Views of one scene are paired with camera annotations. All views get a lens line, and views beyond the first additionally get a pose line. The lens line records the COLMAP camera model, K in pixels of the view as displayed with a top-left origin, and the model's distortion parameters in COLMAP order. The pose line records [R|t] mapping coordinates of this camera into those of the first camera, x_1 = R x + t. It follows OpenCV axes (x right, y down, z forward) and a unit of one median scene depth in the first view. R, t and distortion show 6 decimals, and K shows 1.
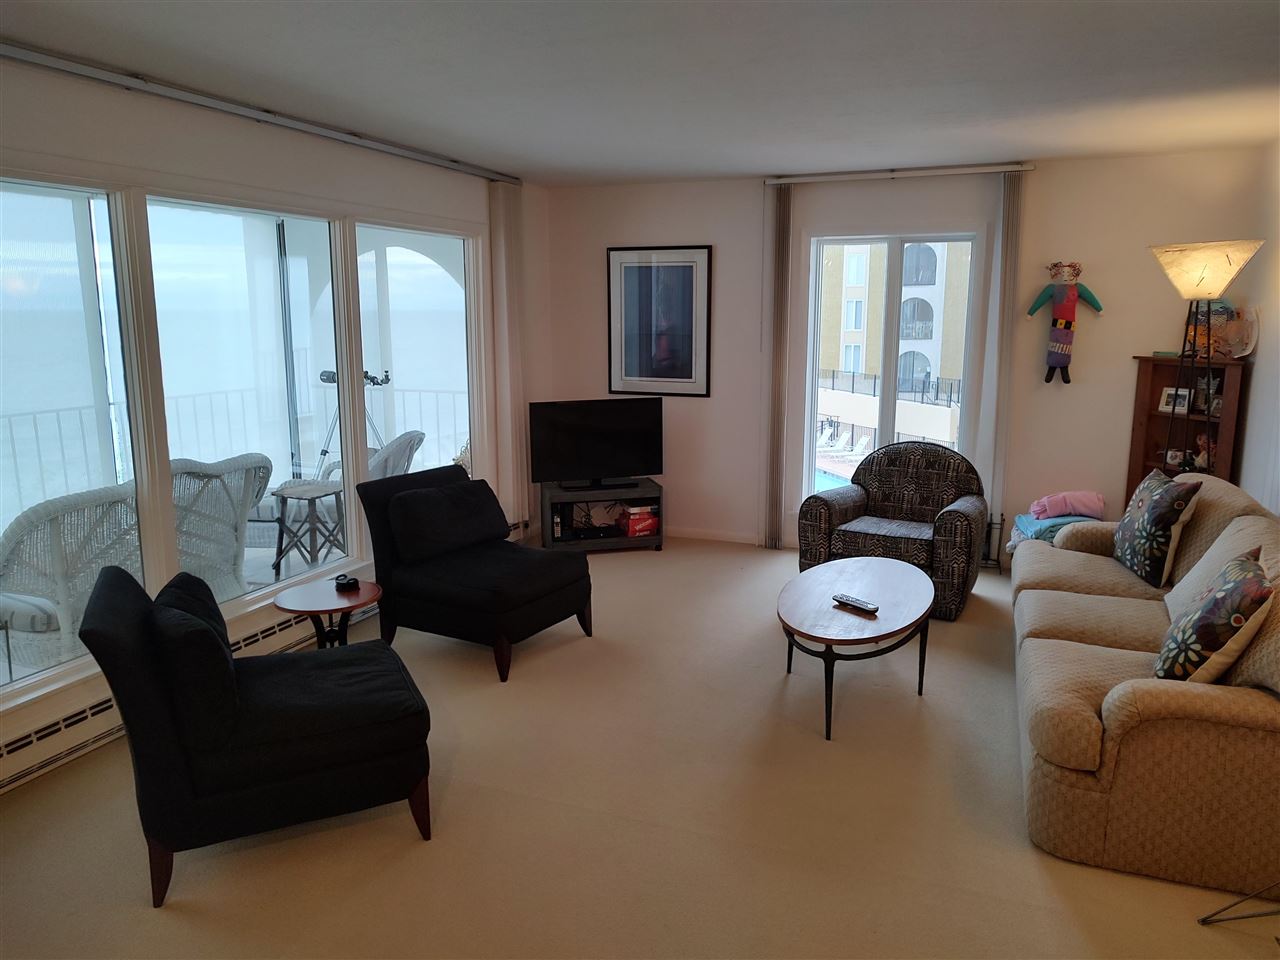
lens RADIAL K [[917.0, 0, 642.2], [0, 917.0, 480.4], [0, 0, 1]] dist [0.007175, -0.014843]
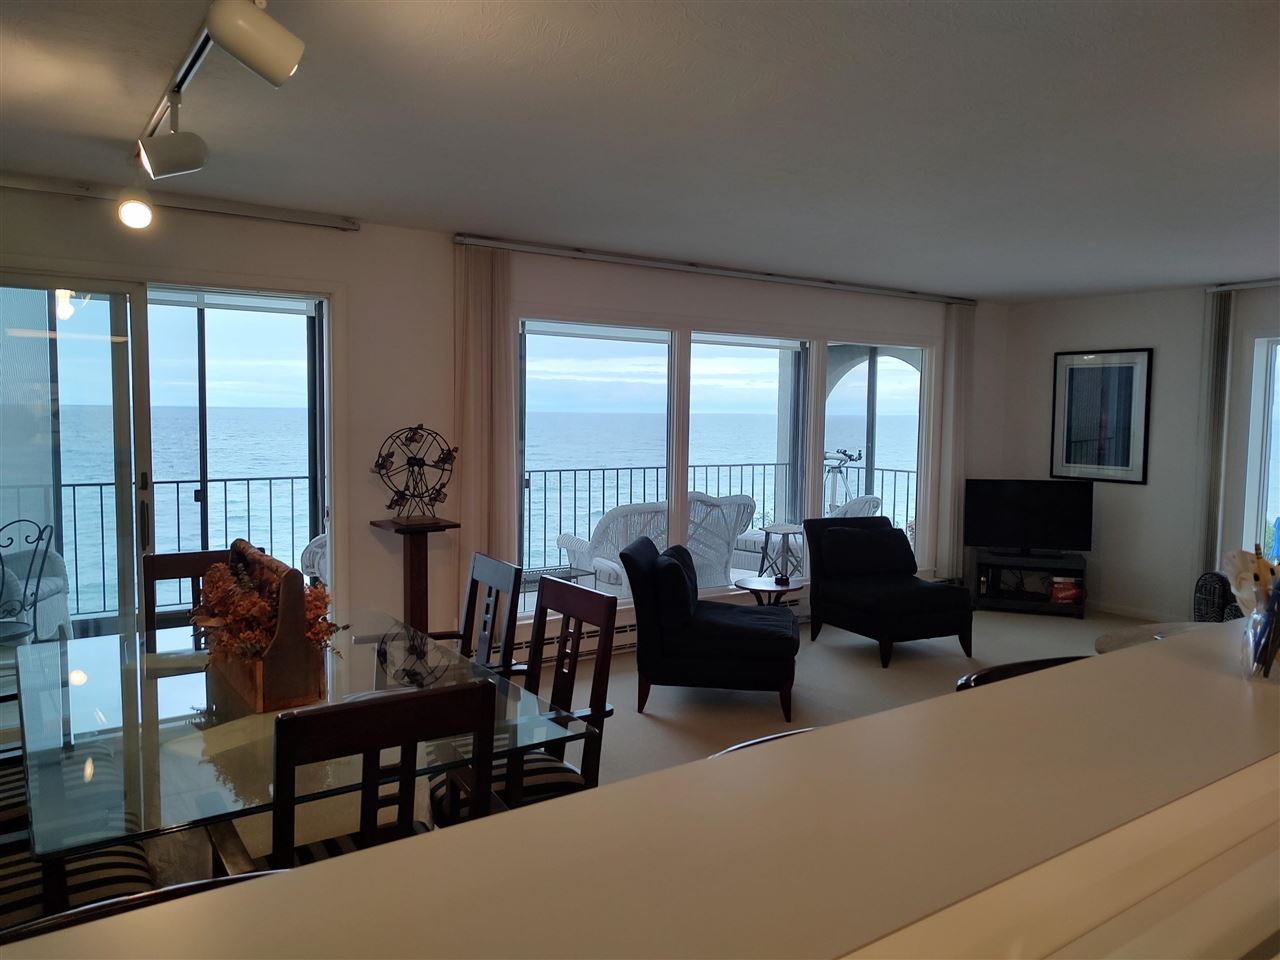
lens RADIAL K [[917.0, 0, 640.0], [0, 917.0, 477.5], [0, 0, 1]] dist [0.007175, -0.014843]
pose [[0.825268, 0.050231, -0.562503, 0.204429], [-0.114514, 0.990229, -0.079581, 0.059792], [0.553009, 0.130090, 0.822957, -0.244297]]
